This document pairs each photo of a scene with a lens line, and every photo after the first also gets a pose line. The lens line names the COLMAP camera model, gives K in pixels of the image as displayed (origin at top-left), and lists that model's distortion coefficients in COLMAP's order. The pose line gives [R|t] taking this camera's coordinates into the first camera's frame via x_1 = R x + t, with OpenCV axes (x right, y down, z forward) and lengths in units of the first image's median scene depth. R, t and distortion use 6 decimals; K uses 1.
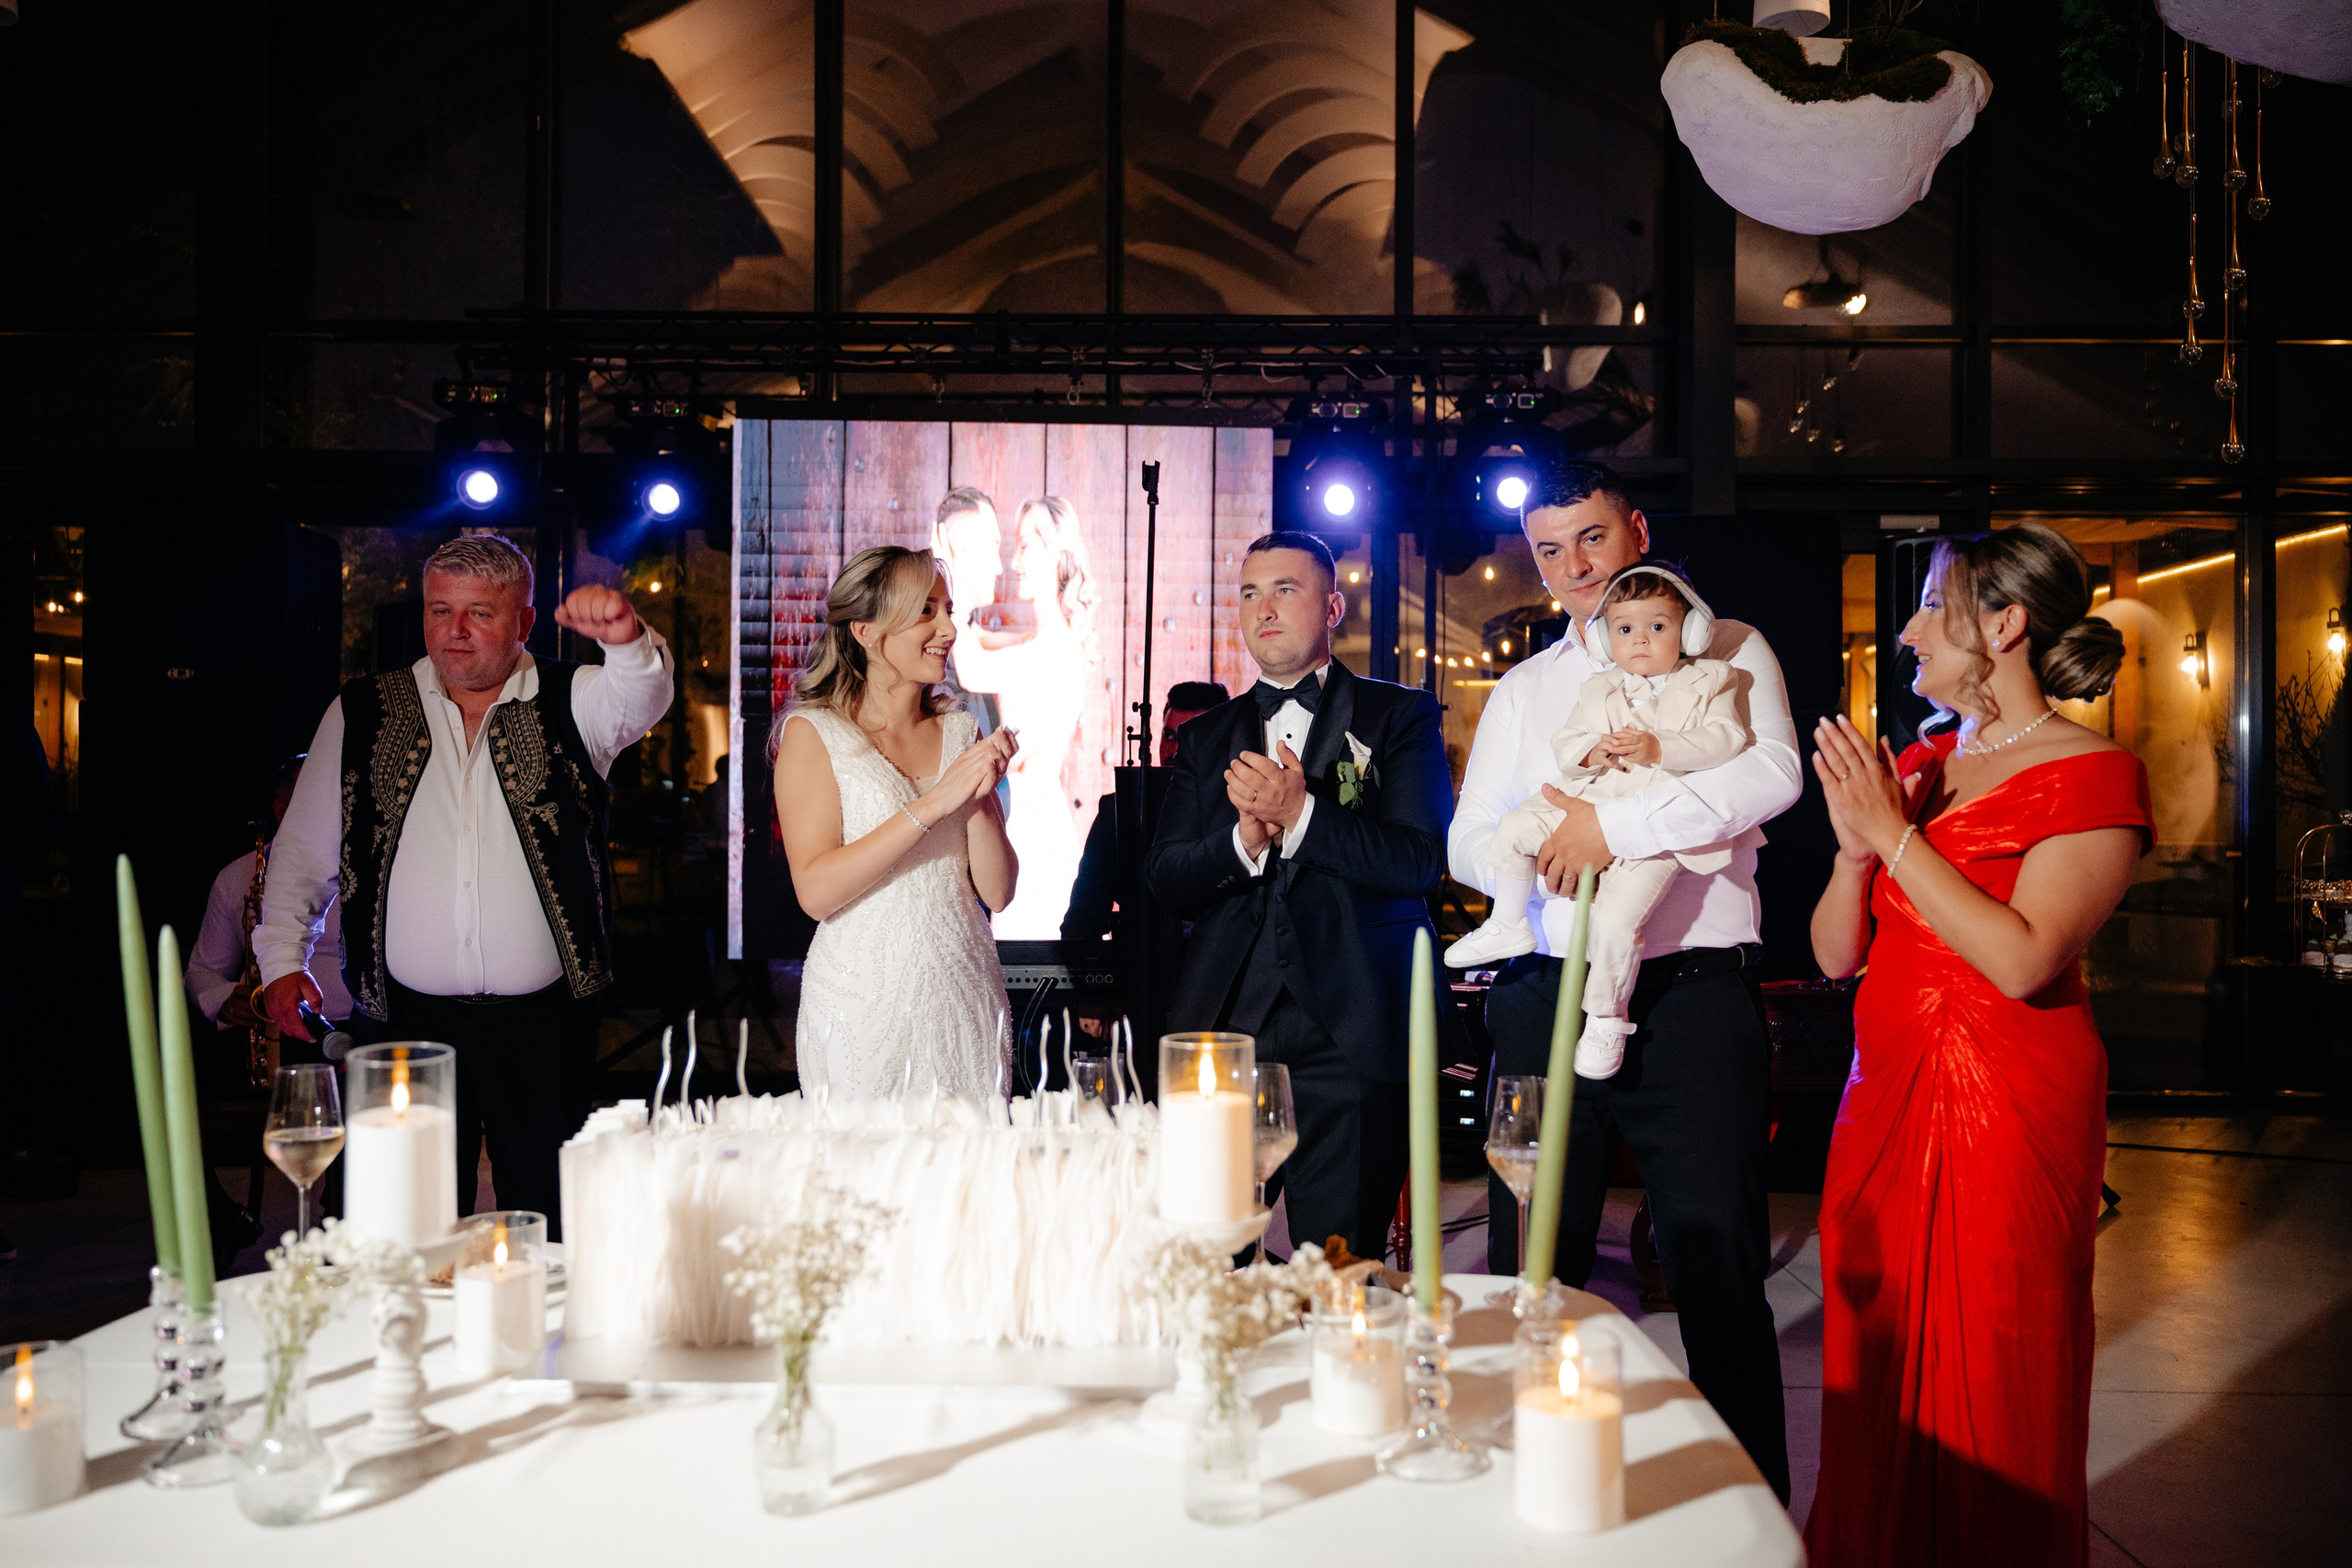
lens RADIAL K [[1899.1, 0, 1176.0], [0, 1899.1, 784.0], [0, 0, 1]] dist [-0.002329, 0.003253]
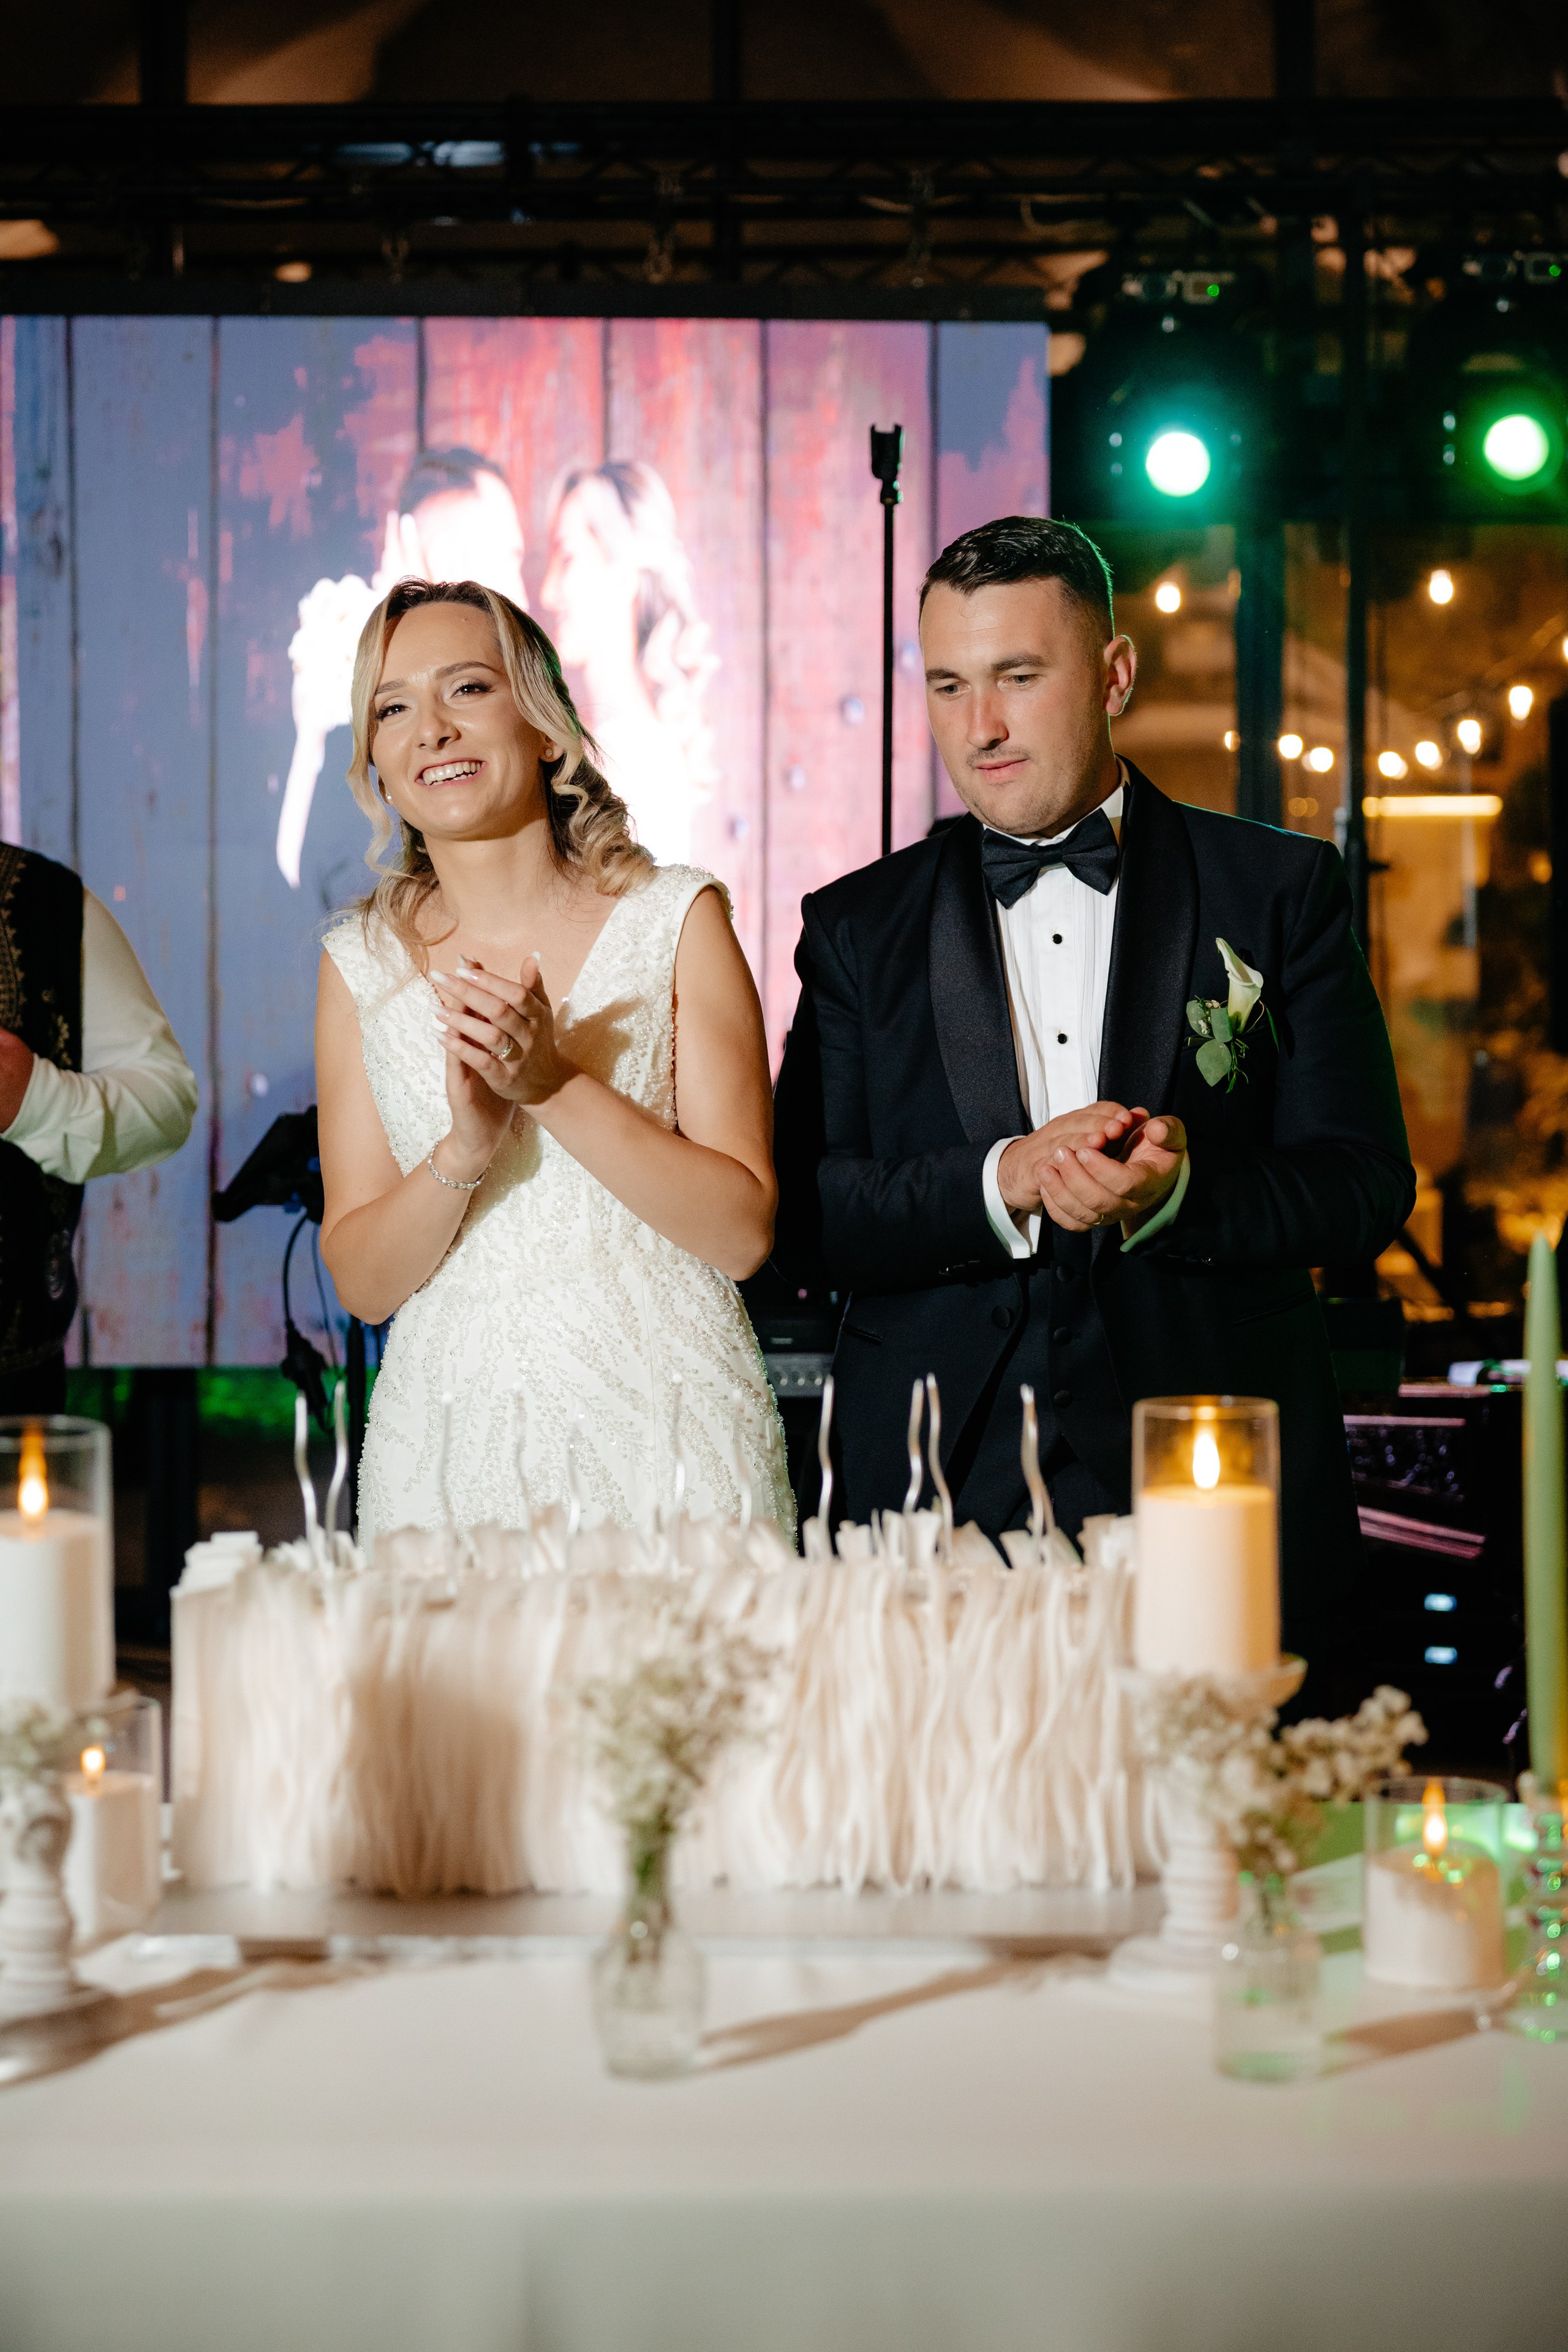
lens RADIAL K [[3972.1, 0, 784.0], [0, 3972.1, 1176.0], [0, 0, 1]] dist [0.001447, -0.071710]
pose [[0.999923, -0.010799, 0.006052, -0.123297], [0.010553, 0.999176, 0.039198, -0.000882], [-0.006470, -0.039131, 0.999213, -0.338836]]
